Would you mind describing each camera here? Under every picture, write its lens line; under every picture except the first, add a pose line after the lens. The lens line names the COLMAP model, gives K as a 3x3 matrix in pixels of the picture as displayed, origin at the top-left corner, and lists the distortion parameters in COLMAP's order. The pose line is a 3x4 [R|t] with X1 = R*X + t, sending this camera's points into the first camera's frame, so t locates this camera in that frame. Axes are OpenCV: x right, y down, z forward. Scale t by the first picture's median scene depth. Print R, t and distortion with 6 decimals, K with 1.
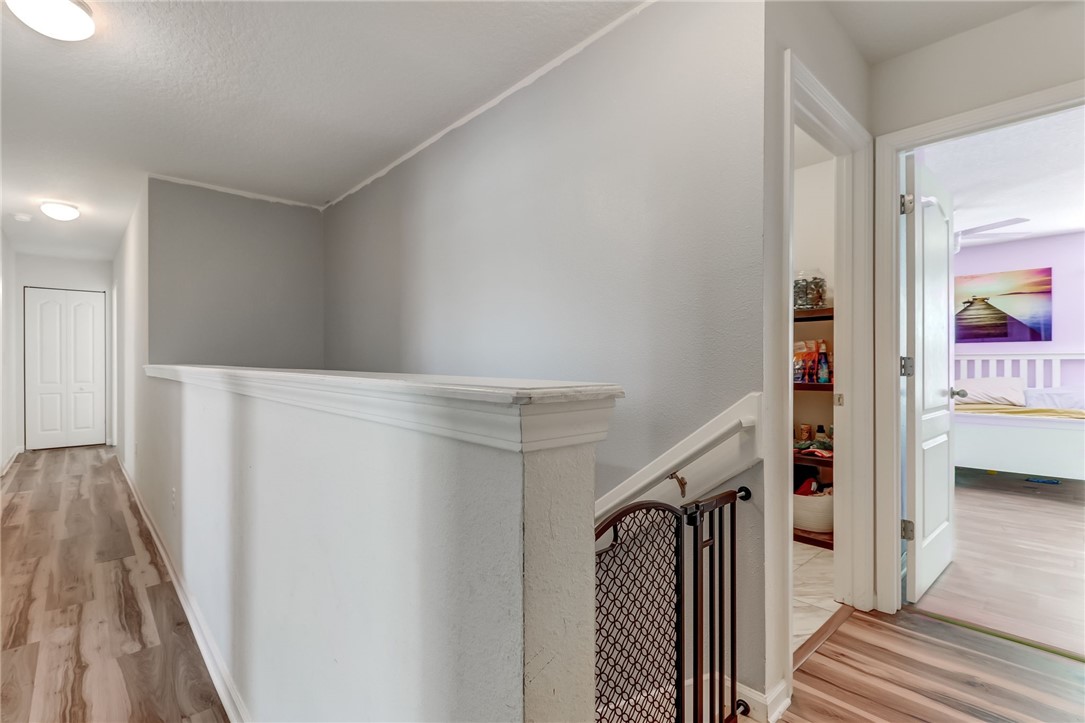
lens RADIAL K [[507.3, 0, 537.2], [0, 507.3, 361.6], [0, 0, 1]] dist [0.002130, -0.001407]
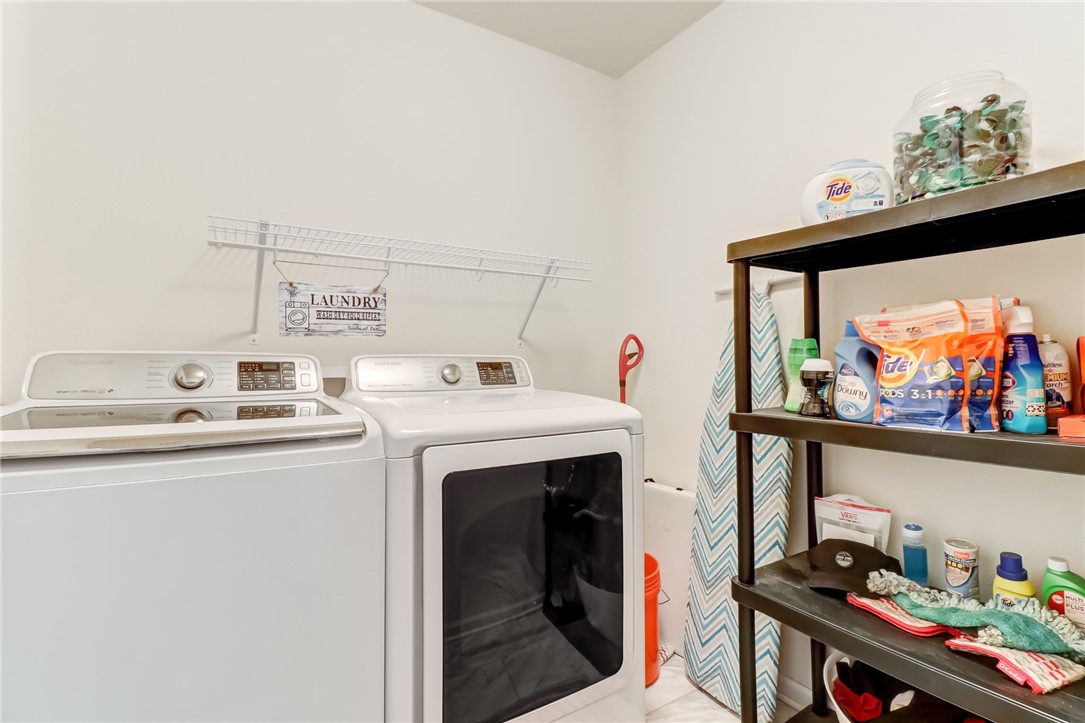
lens RADIAL K [[507.3, 0, 550.5], [0, 507.3, 363.3], [0, 0, 1]] dist [0.002130, -0.001407]
pose [[0.985378, -0.004959, -0.170308, 0.328763], [0.003531, 0.999956, -0.008691, 0.001847], [0.170344, 0.007963, 0.985352, 0.640492]]
